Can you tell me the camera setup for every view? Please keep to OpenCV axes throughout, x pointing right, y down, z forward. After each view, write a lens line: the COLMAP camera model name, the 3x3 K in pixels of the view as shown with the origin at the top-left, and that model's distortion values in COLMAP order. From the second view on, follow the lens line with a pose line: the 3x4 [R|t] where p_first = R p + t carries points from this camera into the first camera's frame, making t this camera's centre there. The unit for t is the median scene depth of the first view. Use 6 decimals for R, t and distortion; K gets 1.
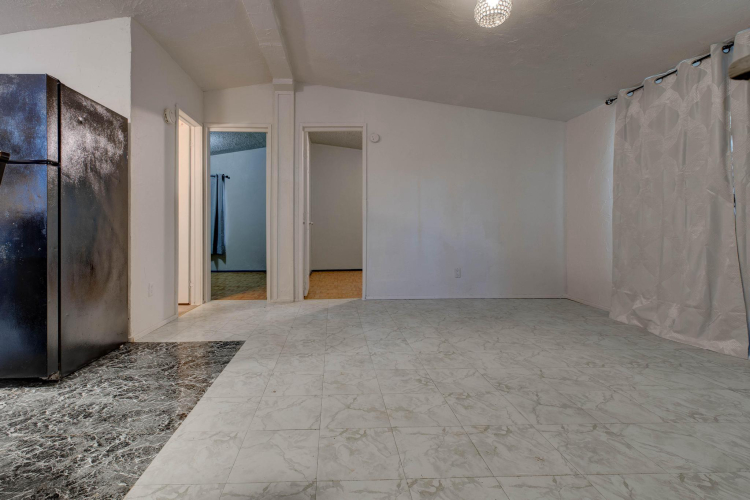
lens RADIAL K [[353.5, 0, 343.9], [0, 353.5, 233.2], [0, 0, 1]] dist [0.001565, -0.000301]
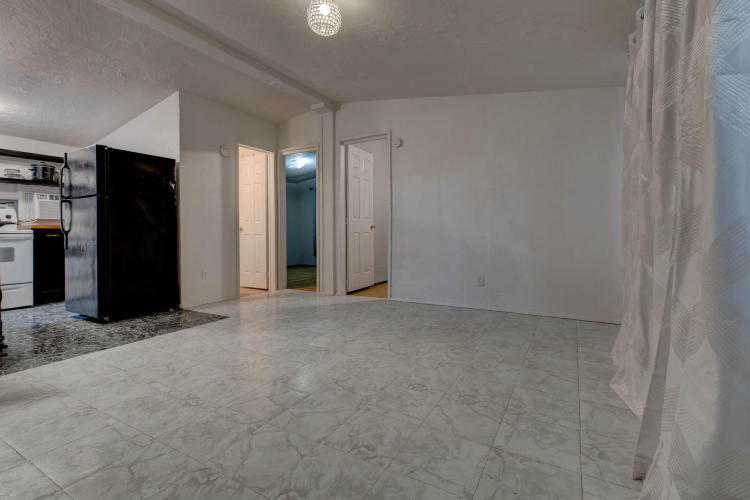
lens RADIAL K [[346.9, 0, 382.6], [0, 346.9, 239.8], [0, 0, 1]] dist [0.000889, -0.000075]
pose [[0.858786, 0.008579, -0.512262, 0.973017], [-0.000833, 0.999882, 0.015350, -0.008210], [0.512334, -0.012755, 0.858692, 0.196053]]
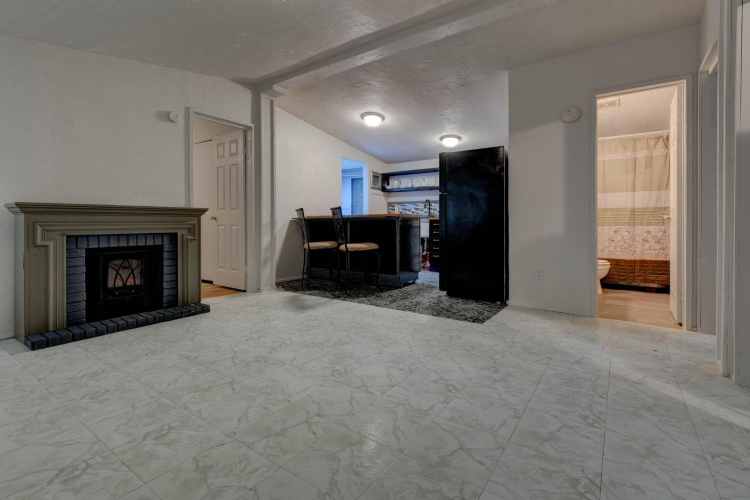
lens RADIAL K [[349.4, 0, 372.9], [0, 349.4, 221.5], [0, 0, 1]] dist [0.001133, -0.000473]
pose [[-0.605914, 0.000662, -0.795530, 0.892176], [-0.006494, 0.999962, 0.005778, -0.024871], [0.795504, 0.008667, -0.605886, 1.547365]]
